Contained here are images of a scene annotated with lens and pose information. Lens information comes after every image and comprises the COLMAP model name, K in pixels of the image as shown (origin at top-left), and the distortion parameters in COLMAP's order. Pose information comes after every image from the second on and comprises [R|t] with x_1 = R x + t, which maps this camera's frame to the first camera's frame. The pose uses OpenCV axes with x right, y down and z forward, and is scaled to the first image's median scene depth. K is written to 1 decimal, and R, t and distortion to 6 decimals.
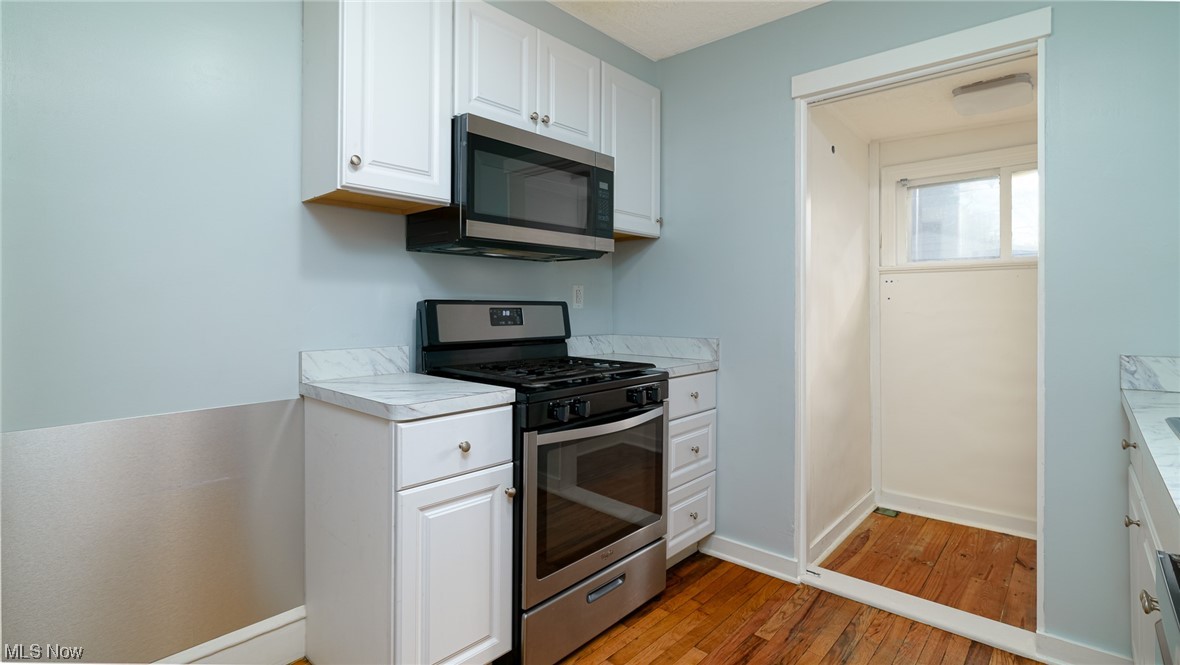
lens RADIAL K [[558.5, 0, 588.9], [0, 558.5, 297.7], [0, 0, 1]] dist [-0.001497, -0.000038]
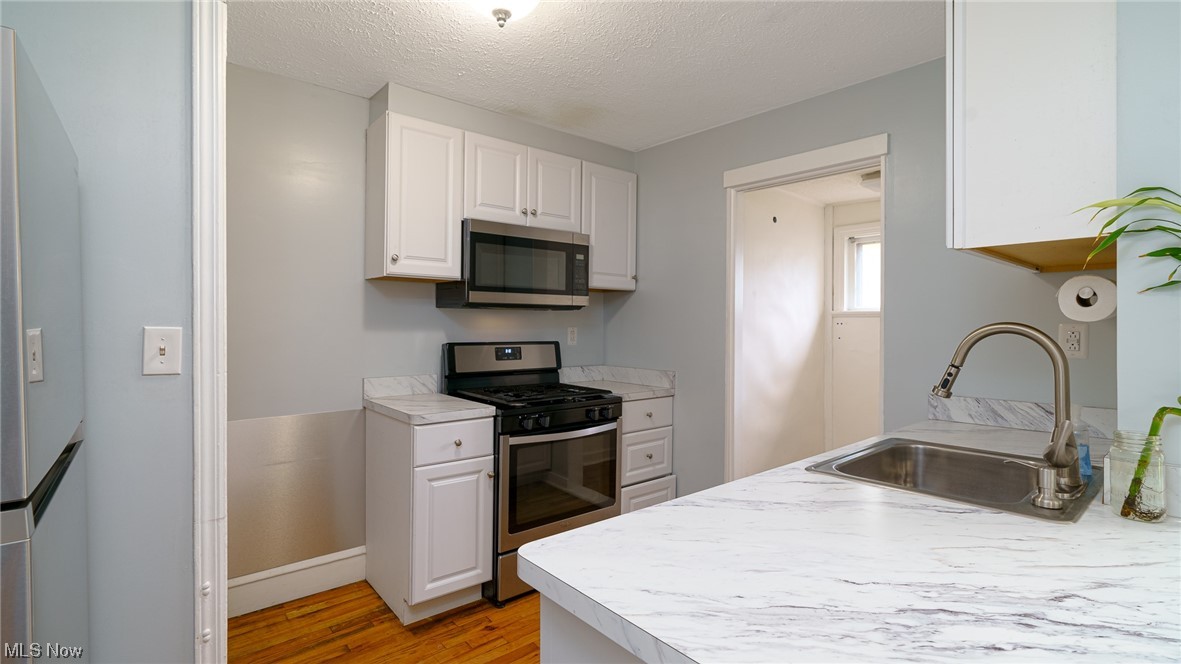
lens RADIAL K [[559.6, 0, 590.1], [0, 559.6, 314.3], [0, 0, 1]] dist [0.000881, 0.000094]
pose [[0.990987, 0.004959, -0.133866, 0.261778], [-0.004981, 0.999988, 0.000168, -0.071151], [0.133865, 0.000500, 0.990999, -0.375781]]
